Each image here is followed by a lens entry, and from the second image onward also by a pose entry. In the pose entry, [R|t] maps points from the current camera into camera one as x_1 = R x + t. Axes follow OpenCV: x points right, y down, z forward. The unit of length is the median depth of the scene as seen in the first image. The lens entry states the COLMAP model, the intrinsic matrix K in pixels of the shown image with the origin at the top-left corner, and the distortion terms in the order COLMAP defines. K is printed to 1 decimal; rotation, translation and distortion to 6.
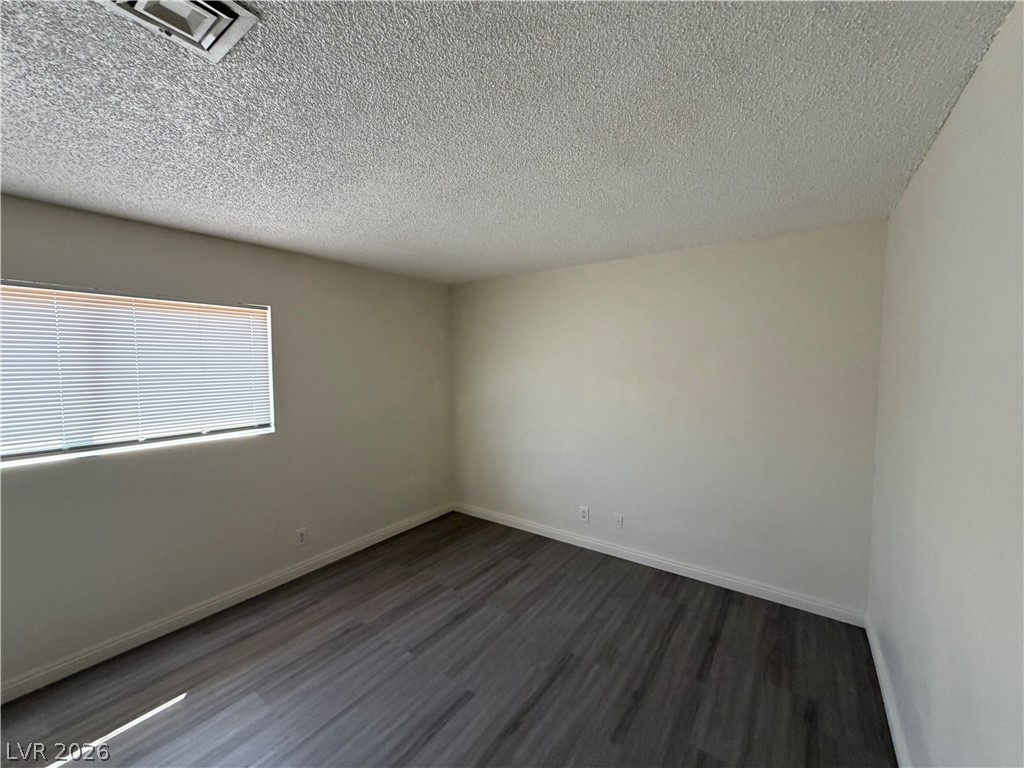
lens RADIAL K [[408.7, 0, 513.2], [0, 408.7, 387.3], [0, 0, 1]] dist [-0.000437, 0.000173]
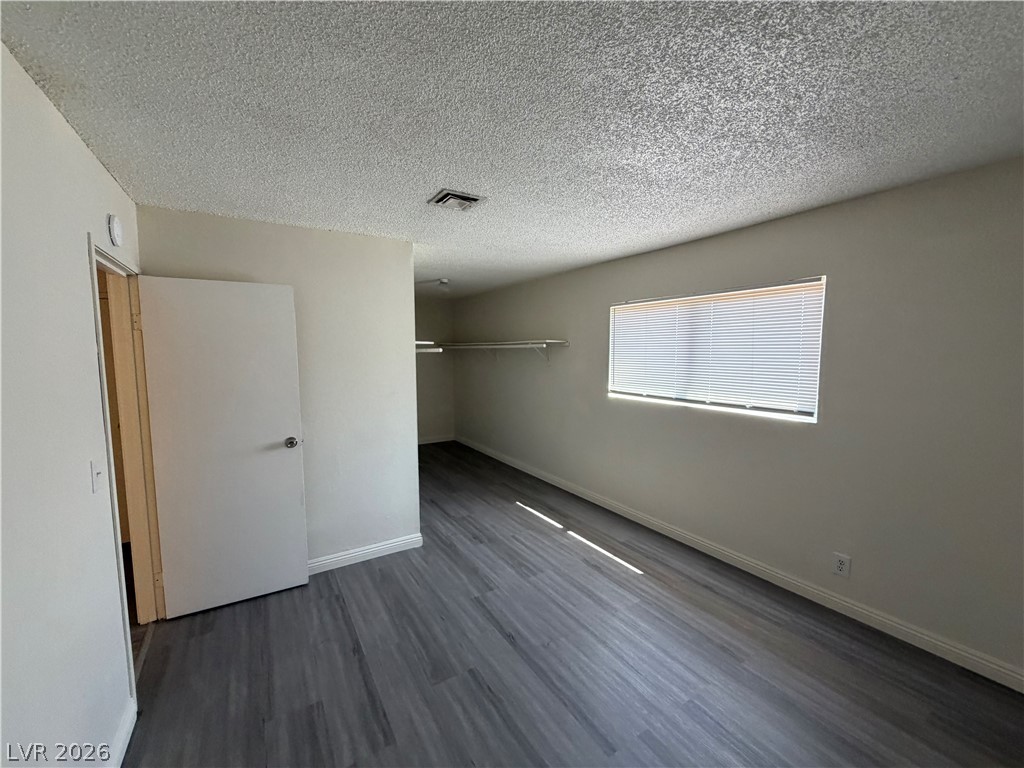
lens RADIAL K [[408.7, 0, 511.8], [0, 408.7, 386.5], [0, 0, 1]] dist [-0.000437, 0.000173]
pose [[-0.382130, 0.087765, -0.919931, 0.634693], [-0.052250, 0.991835, 0.116329, -0.048651], [0.922630, 0.092520, -0.374425, 1.029850]]
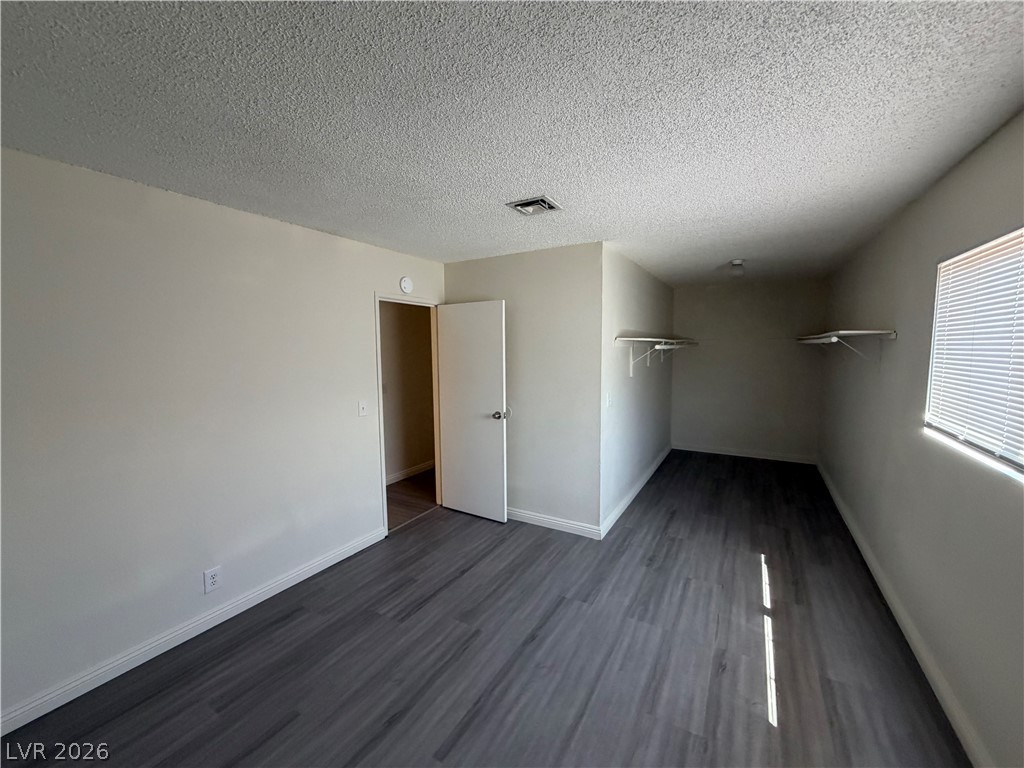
lens RADIAL K [[408.7, 0, 512.6], [0, 408.7, 385.7], [0, 0, 1]] dist [-0.000437, 0.000173]
pose [[-0.995900, 0.020307, -0.088154, -0.187200], [0.006321, 0.987717, 0.156126, -0.089137], [0.090241, 0.154929, -0.983796, 1.647091]]
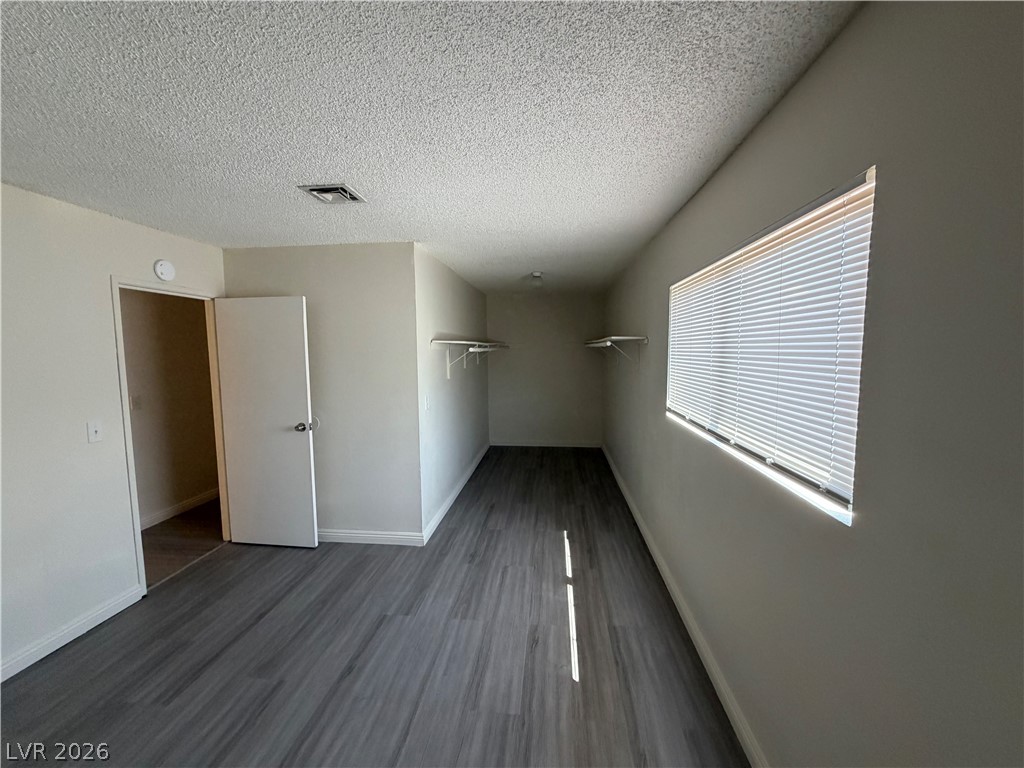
lens RADIAL K [[408.7, 0, 512.7], [0, 408.7, 386.1], [0, 0, 1]] dist [-0.000437, 0.000173]
pose [[-0.869151, 0.053846, -0.491607, -0.217954], [-0.021597, 0.988974, 0.146506, -0.086303], [0.494075, 0.137953, -0.858405, 1.631169]]
